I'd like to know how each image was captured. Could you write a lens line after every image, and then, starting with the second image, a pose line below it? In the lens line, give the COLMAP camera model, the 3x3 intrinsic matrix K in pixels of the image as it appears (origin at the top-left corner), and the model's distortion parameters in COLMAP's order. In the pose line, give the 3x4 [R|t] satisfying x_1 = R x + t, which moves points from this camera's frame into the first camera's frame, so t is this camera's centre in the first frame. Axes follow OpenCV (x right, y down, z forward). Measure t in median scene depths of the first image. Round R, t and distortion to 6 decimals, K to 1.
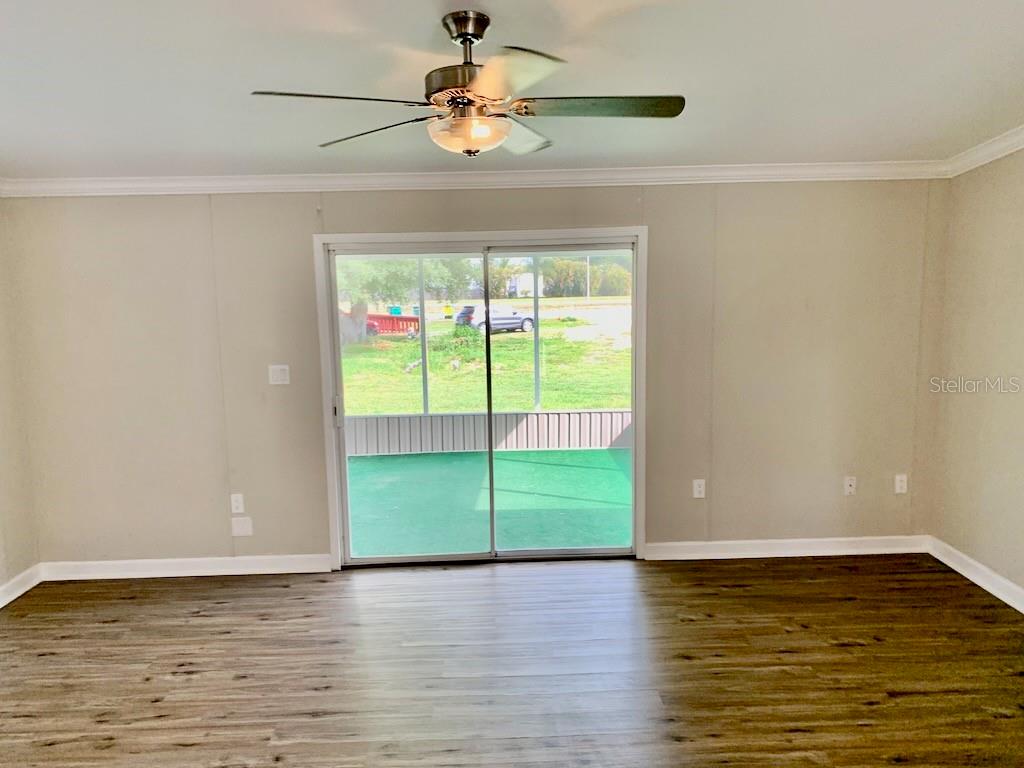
lens RADIAL K [[774.2, 0, 515.5], [0, 774.2, 380.9], [0, 0, 1]] dist [0.002284, -0.009184]
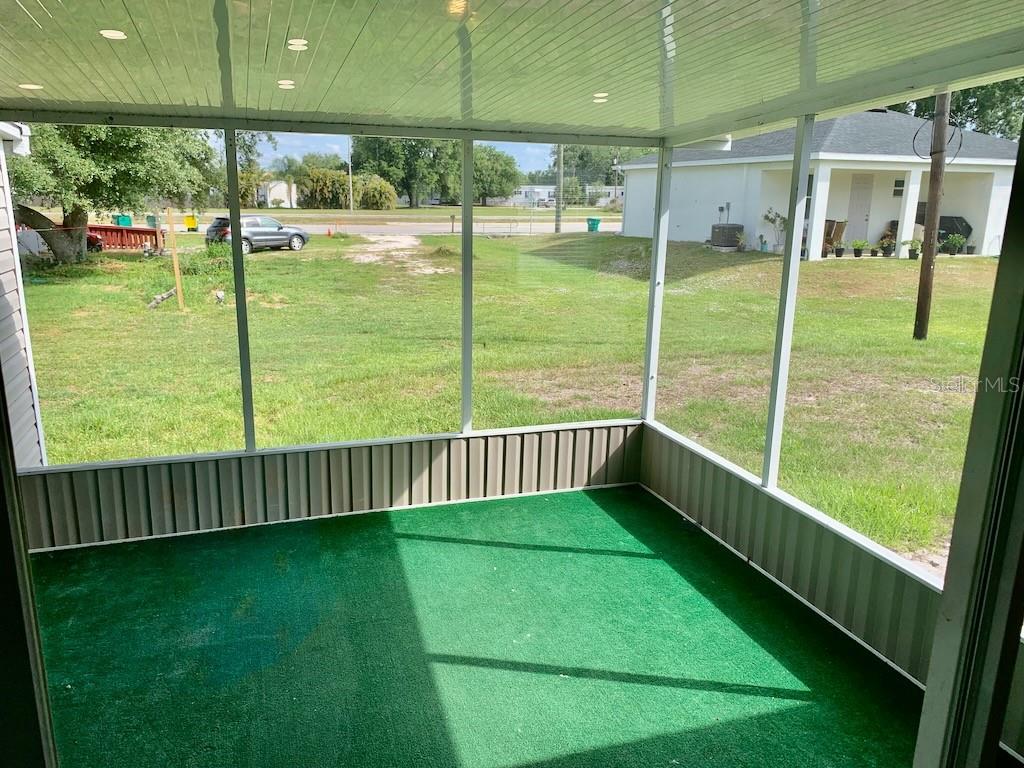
lens RADIAL K [[778.8, 0, 512.0], [0, 778.8, 384.0], [0, 0, 1]] dist [-0.013253, -0.002777]
pose [[0.952683, -0.035540, 0.301879, -0.200479], [0.001831, 0.993794, 0.111222, -0.106857], [-0.303959, -0.105407, 0.946836, 0.907096]]
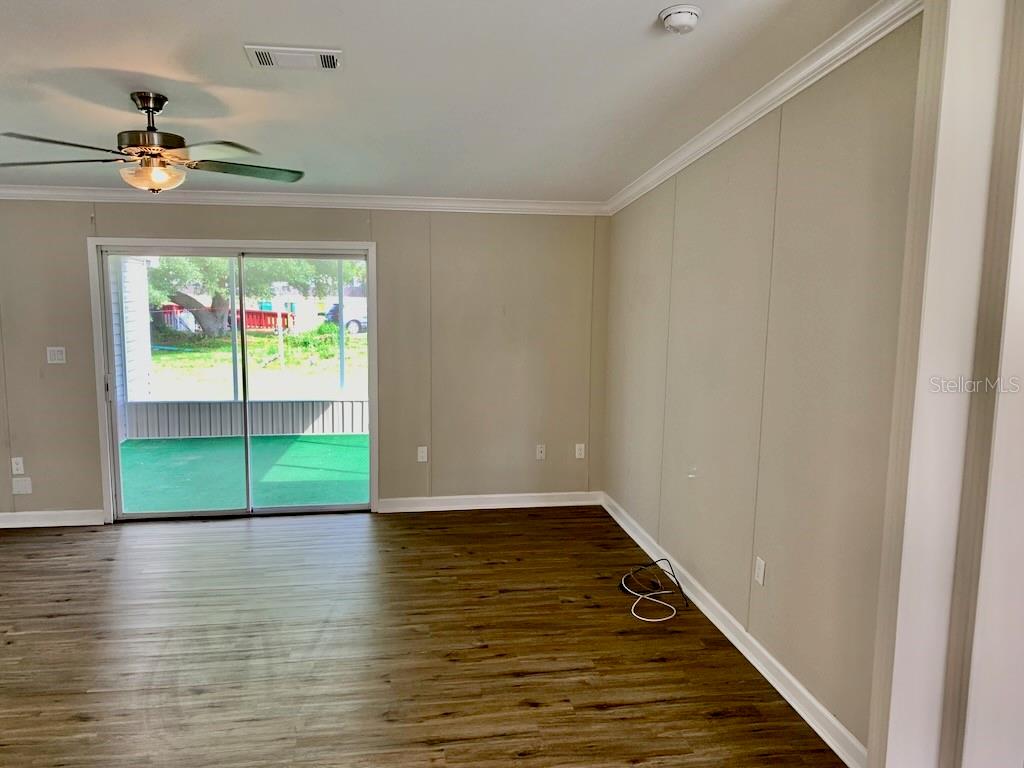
lens RADIAL K [[774.2, 0, 515.5], [0, 774.2, 380.9], [0, 0, 1]] dist [0.002284, -0.009184]
pose [[0.989213, 0.015284, 0.145684, 0.213603], [-0.015124, 0.999883, -0.002205, 0.022618], [-0.145701, -0.000022, 0.989329, -0.261941]]
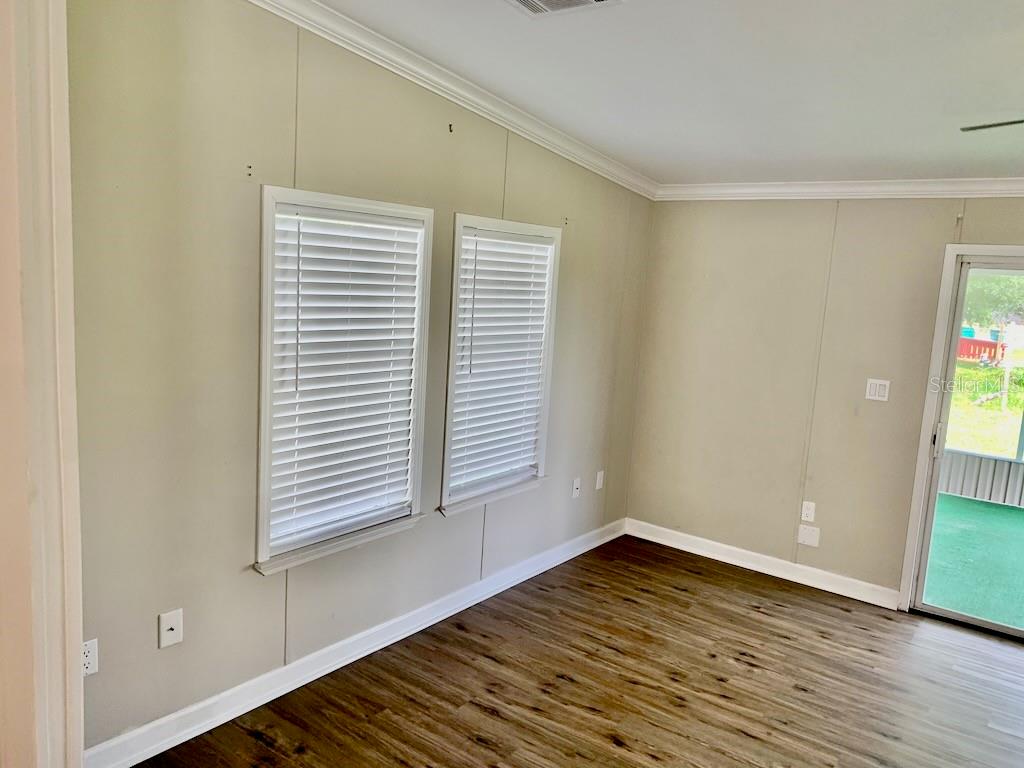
lens RADIAL K [[774.2, 0, 515.5], [0, 774.2, 380.9], [0, 0, 1]] dist [0.002284, -0.009184]
pose [[0.775169, 0.155028, -0.612437, -0.071747], [-0.157642, 0.986224, 0.050117, 0.003275], [0.611769, 0.057696, 0.788929, -0.016800]]
